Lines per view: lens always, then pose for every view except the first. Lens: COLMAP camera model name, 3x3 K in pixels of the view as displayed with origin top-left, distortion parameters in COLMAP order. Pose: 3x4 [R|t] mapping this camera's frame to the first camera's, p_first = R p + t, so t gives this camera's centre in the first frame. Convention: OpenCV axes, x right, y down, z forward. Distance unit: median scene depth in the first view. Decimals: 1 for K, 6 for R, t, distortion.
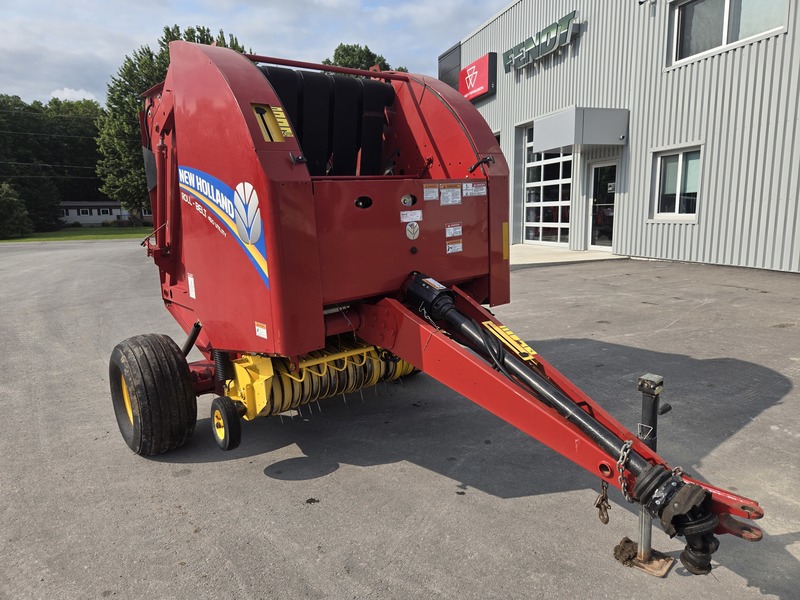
lens RADIAL K [[537.4, 0, 403.1], [0, 537.4, 297.1], [0, 0, 1]] dist [0.055239, -0.035993]
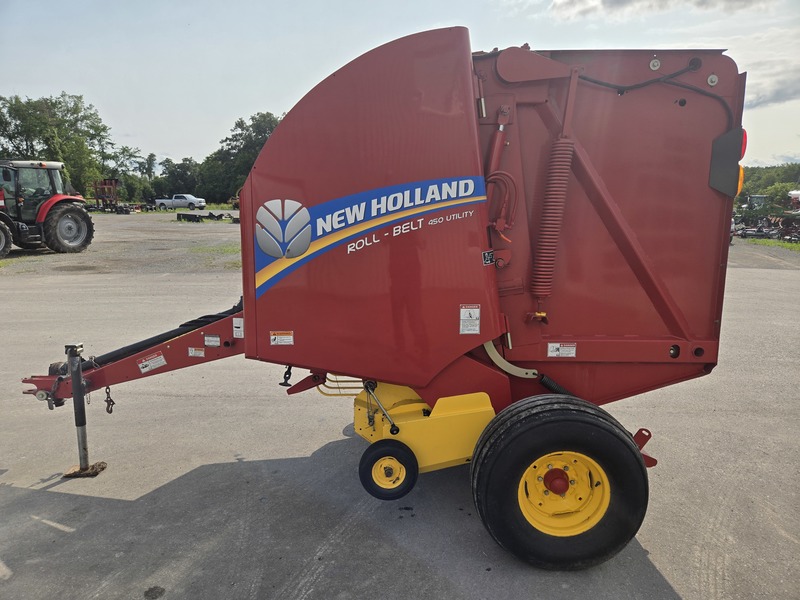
lens RADIAL K [[537.4, 0, 392.4], [0, 537.4, 302.2], [0, 0, 1]] dist [0.055239, -0.035993]
pose [[-0.633205, 0.158444, -0.757593, 0.731063], [-0.118433, 0.947460, 0.297141, -0.370548], [0.764869, 0.277875, -0.581172, 1.800740]]
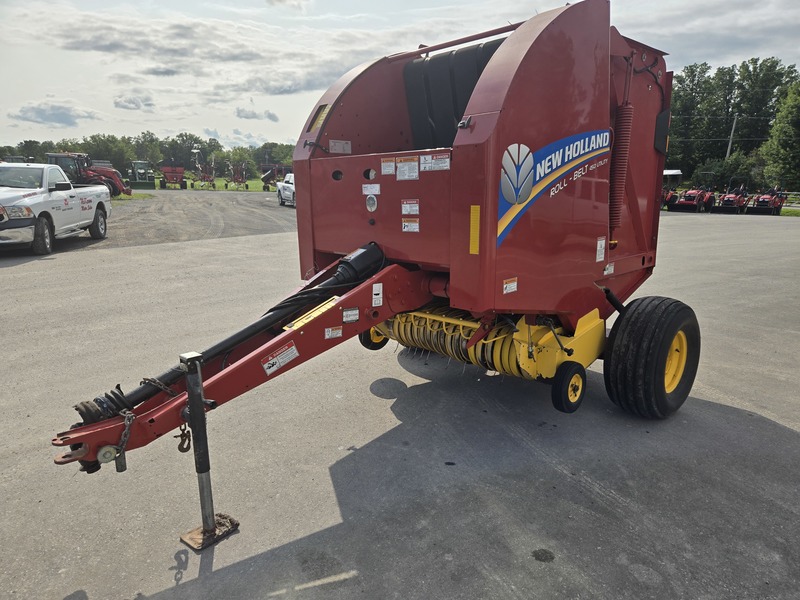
lens RADIAL K [[537.4, 0, 396.4], [0, 537.4, 303.2], [0, 0, 1]] dist [0.055239, -0.035993]
pose [[0.081539, 0.247375, -0.965483, 1.029966], [-0.171433, 0.957752, 0.230915, -0.175899], [0.981816, 0.146688, 0.120502, 0.883198]]
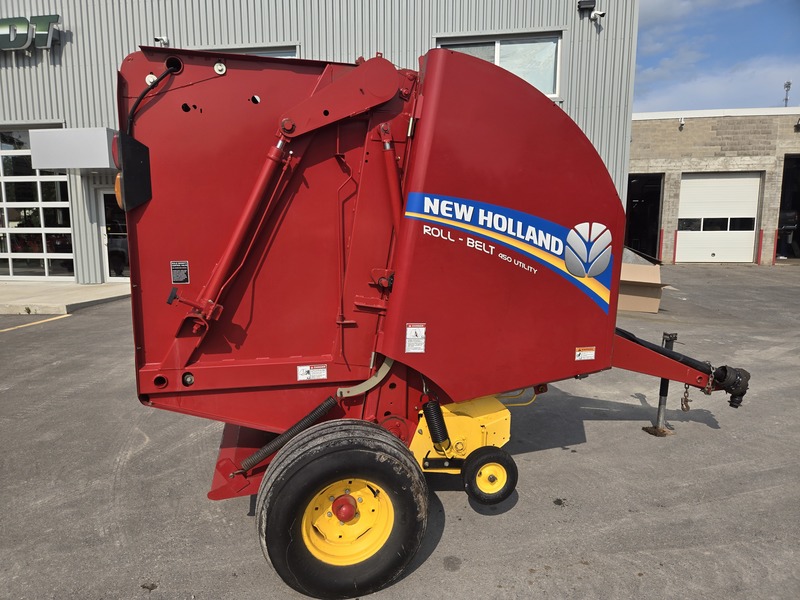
lens RADIAL K [[537.4, 0, 393.0], [0, 537.4, 302.1], [0, 0, 1]] dist [0.055239, -0.035993]
pose [[0.439800, -0.095921, 0.892959, -1.210799], [0.133012, 0.990272, 0.040863, -0.120847], [-0.888191, 0.100803, 0.448280, 0.709560]]
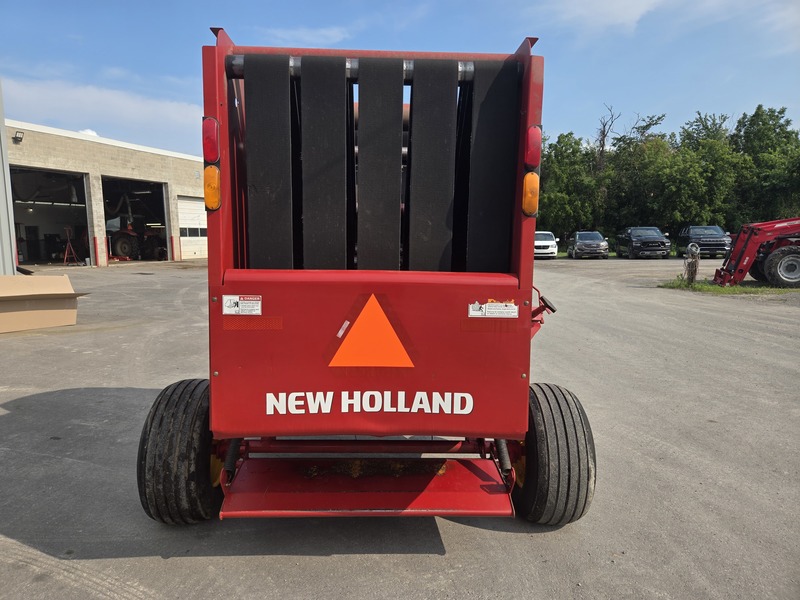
lens RADIAL K [[537.4, 0, 392.0], [0, 537.4, 293.9], [0, 0, 1]] dist [0.055239, -0.035993]
pose [[-0.793772, -0.035810, 0.607161, -0.933301], [0.127140, 0.966442, 0.223216, -0.354846], [-0.594779, 0.254377, -0.762581, 2.067504]]
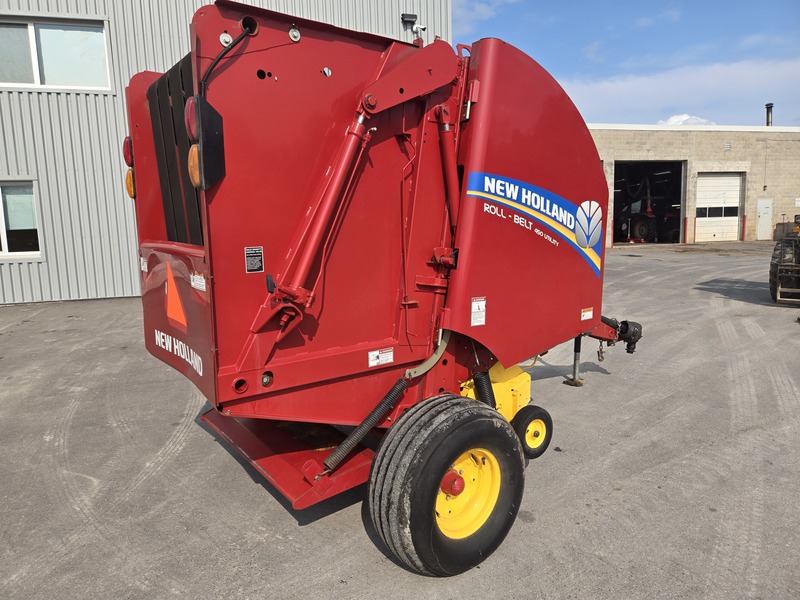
lens RADIAL K [[537.4, 0, 397.6], [0, 537.4, 294.6], [0, 0, 1]] dist [0.055239, -0.035993]
pose [[0.048975, -0.100923, 0.993688, -1.336246], [0.188987, 0.977847, 0.090000, -0.158871], [-0.980758, 0.183386, 0.066964, 1.143470]]
